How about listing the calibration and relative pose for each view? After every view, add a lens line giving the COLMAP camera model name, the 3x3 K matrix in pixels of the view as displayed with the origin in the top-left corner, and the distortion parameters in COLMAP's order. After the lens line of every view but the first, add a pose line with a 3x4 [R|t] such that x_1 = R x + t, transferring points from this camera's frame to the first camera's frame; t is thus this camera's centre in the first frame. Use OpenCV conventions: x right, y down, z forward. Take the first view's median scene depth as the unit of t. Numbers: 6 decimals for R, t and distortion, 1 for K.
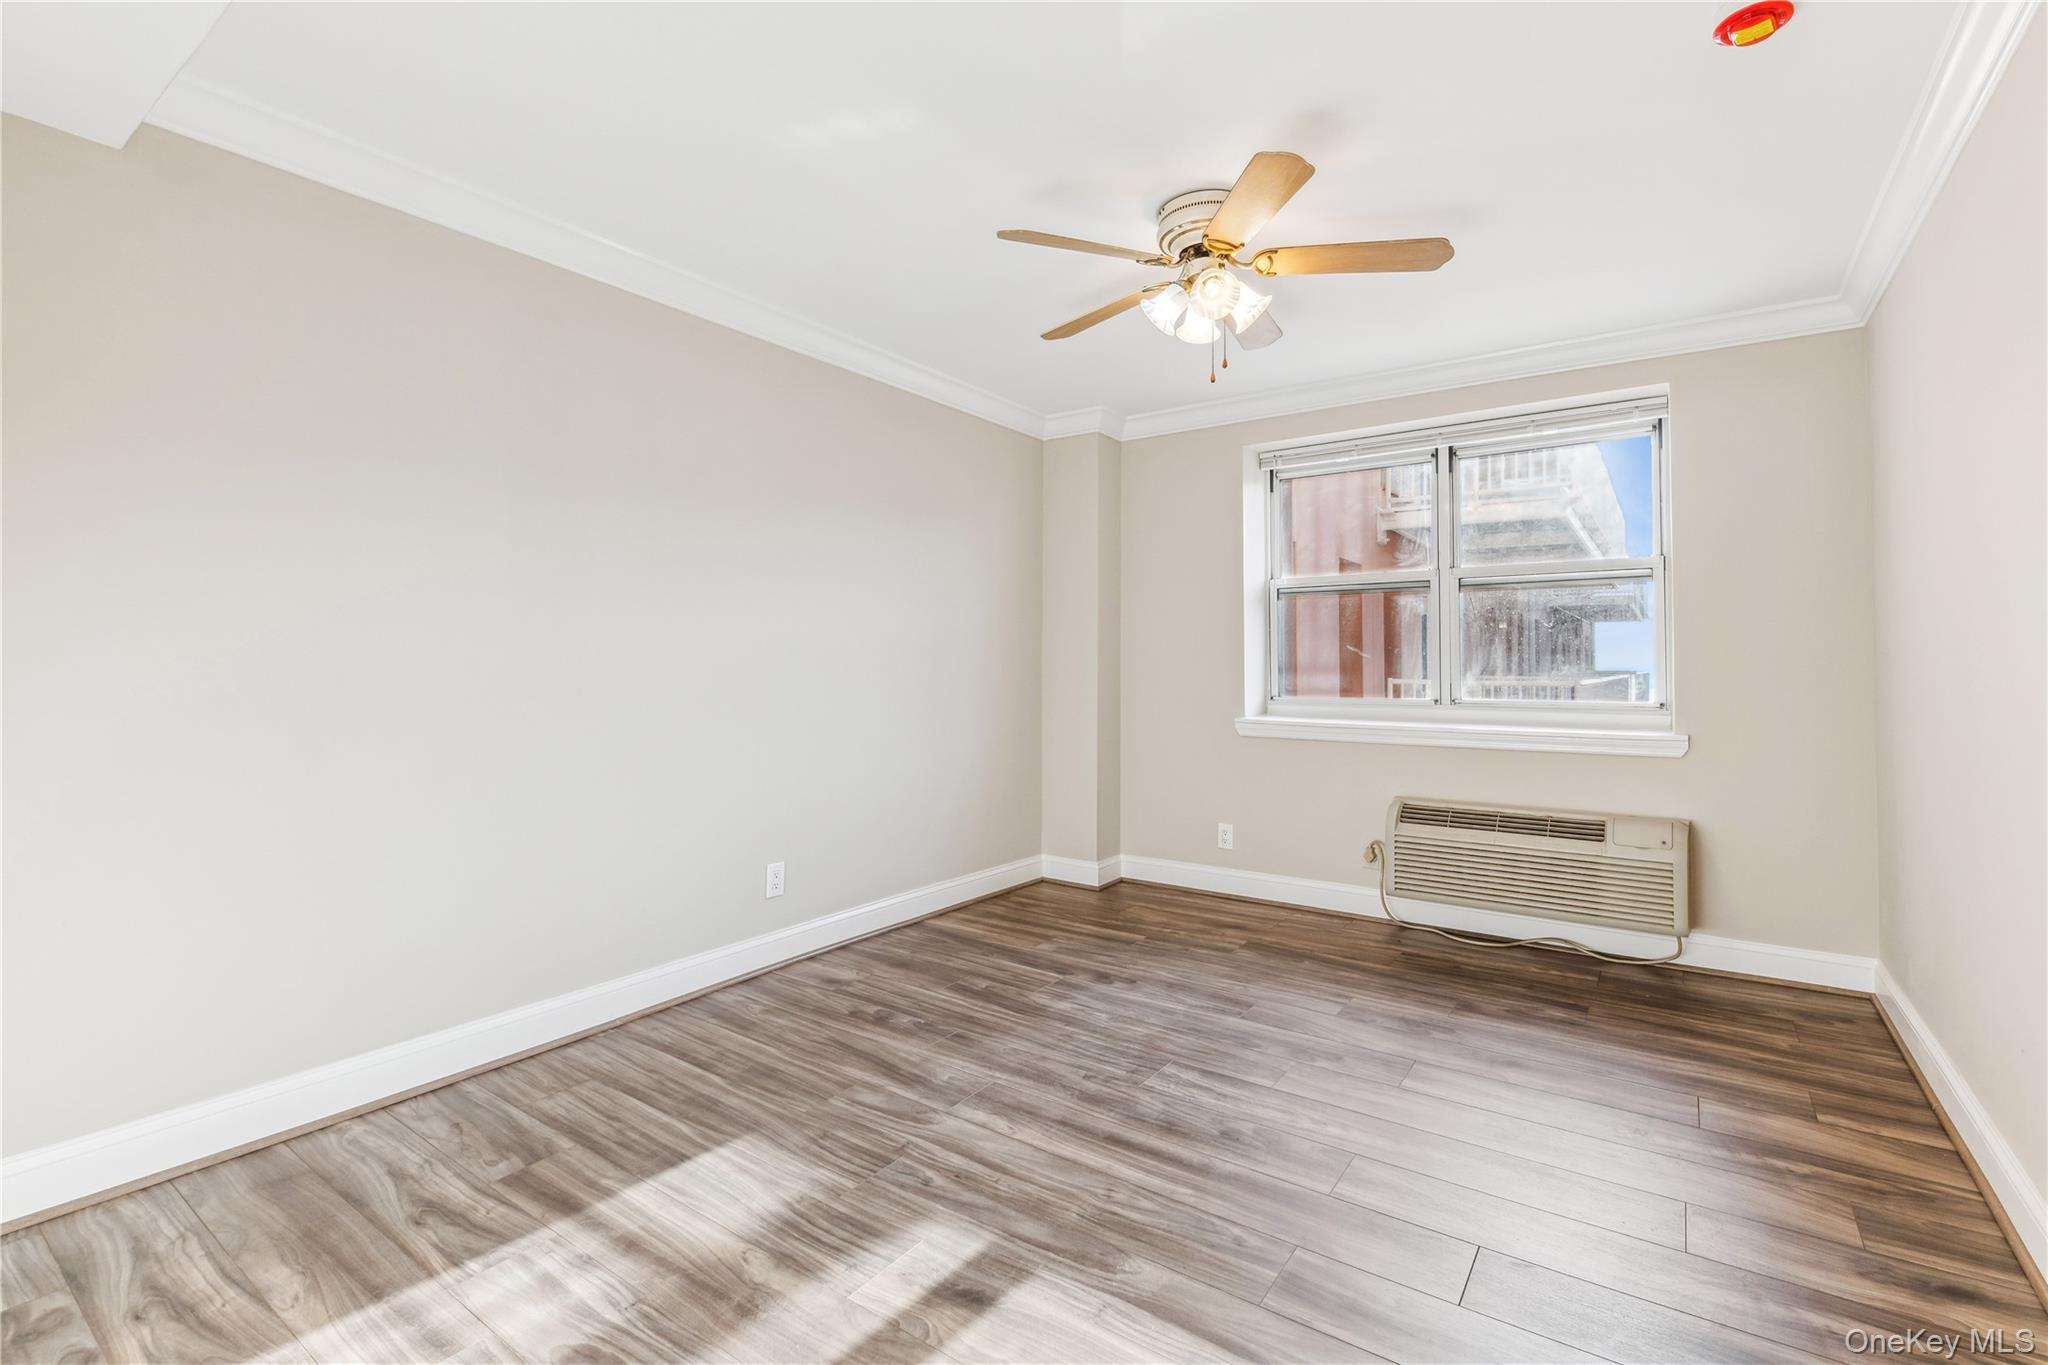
lens RADIAL K [[901.3, 0, 1024.0], [0, 901.3, 682.5], [0, 0, 1]] dist [0.000166, -0.000280]
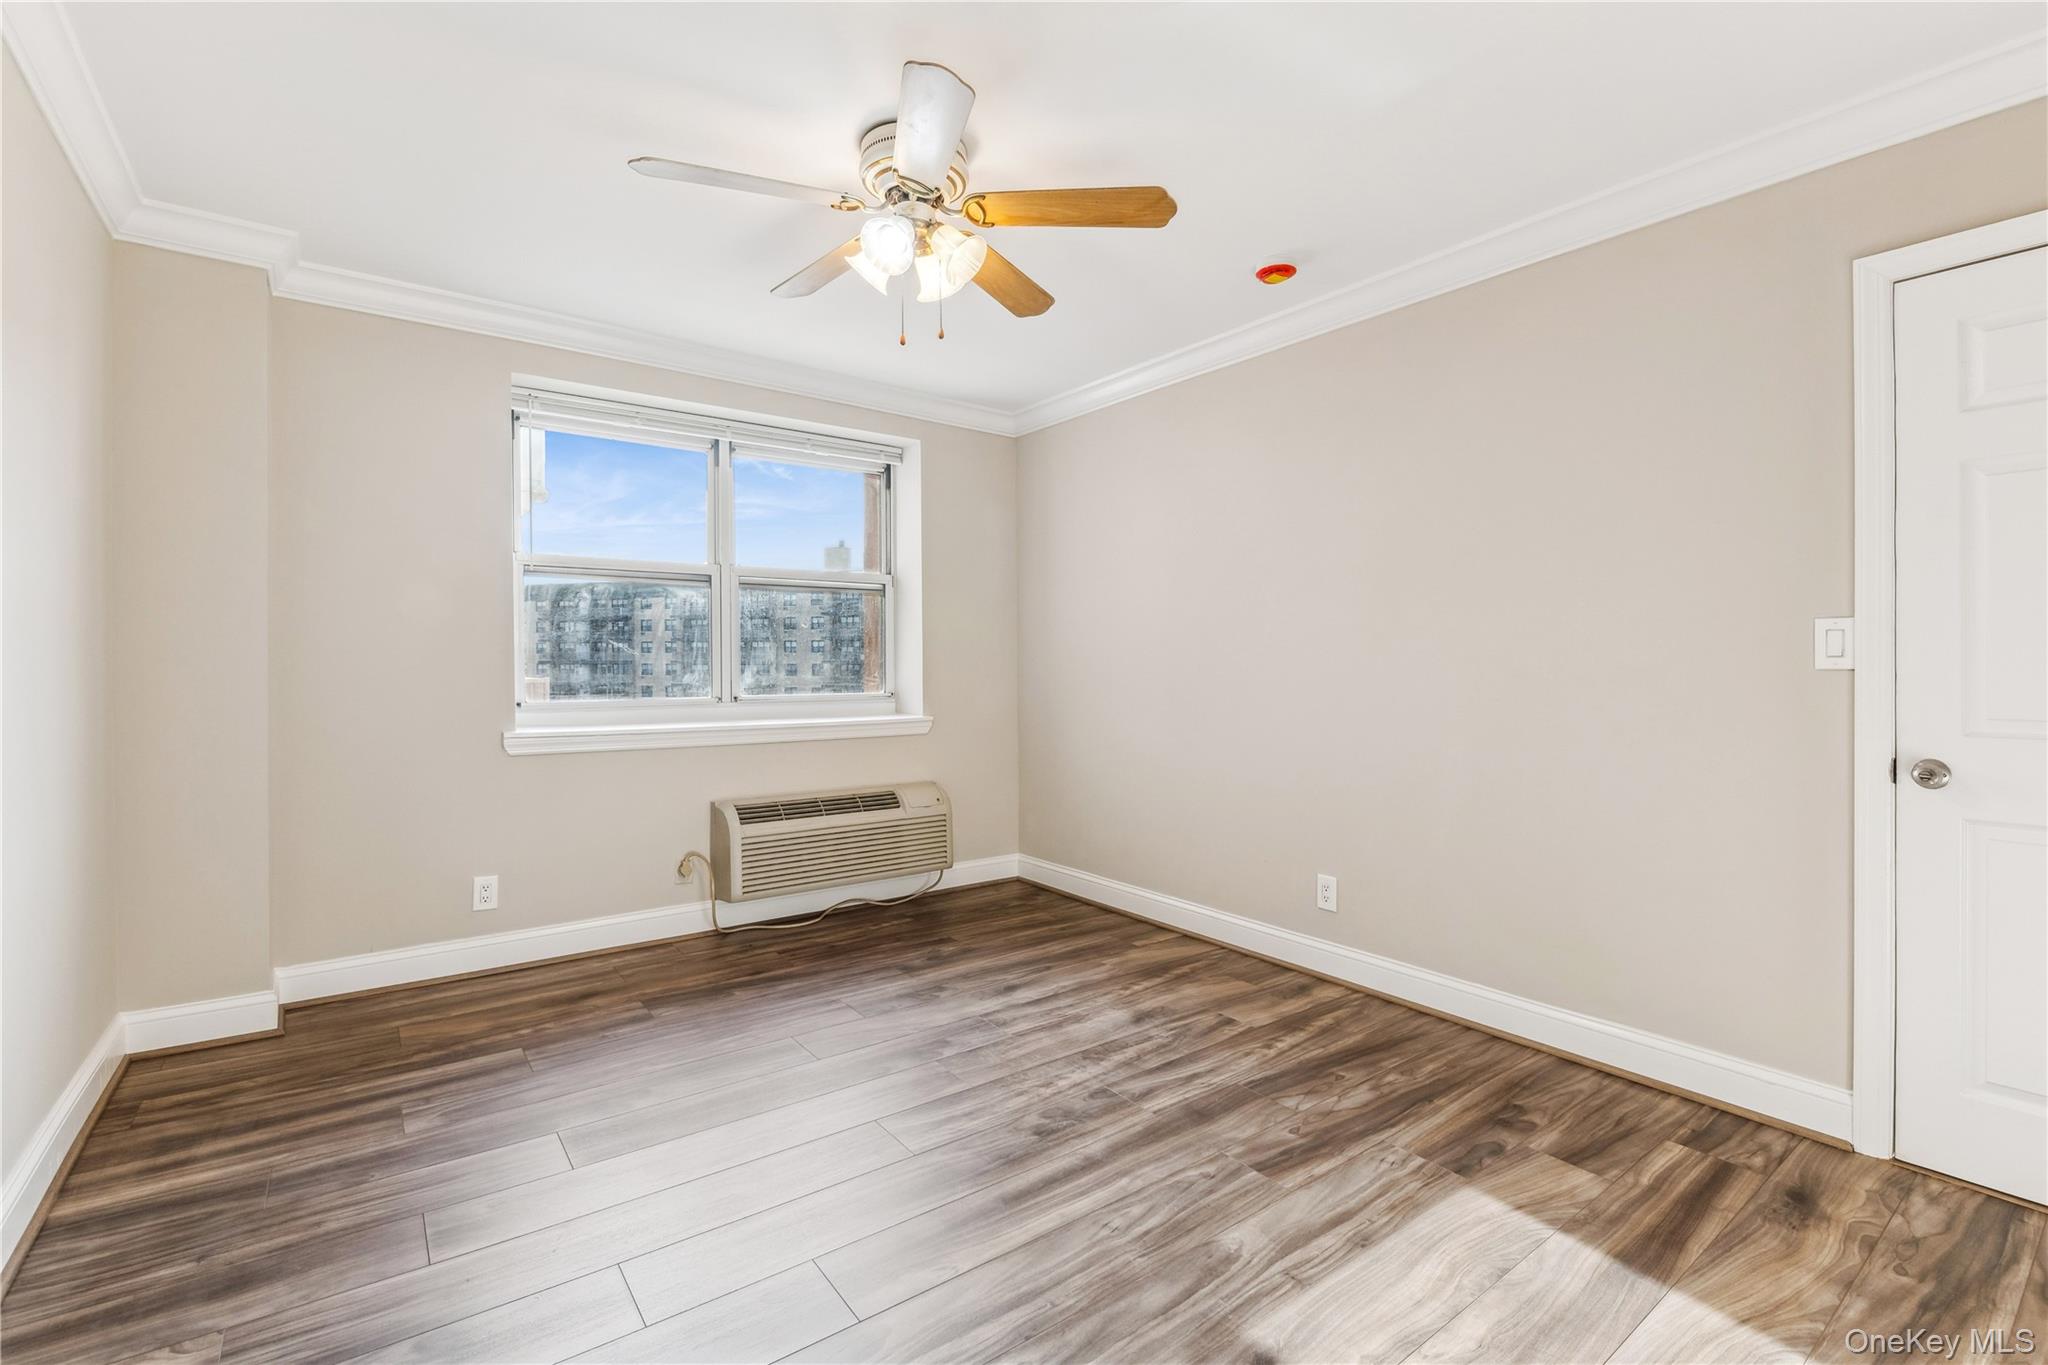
lens RADIAL K [[913.4, 0, 1025.5], [0, 913.4, 705.5], [0, 0, 1]] dist [-0.000099, -0.000348]
pose [[0.302695, -0.046012, 0.951976, -0.473611], [0.018905, 0.998927, 0.042270, -0.009877], [-0.952900, 0.005202, 0.303240, 0.463271]]
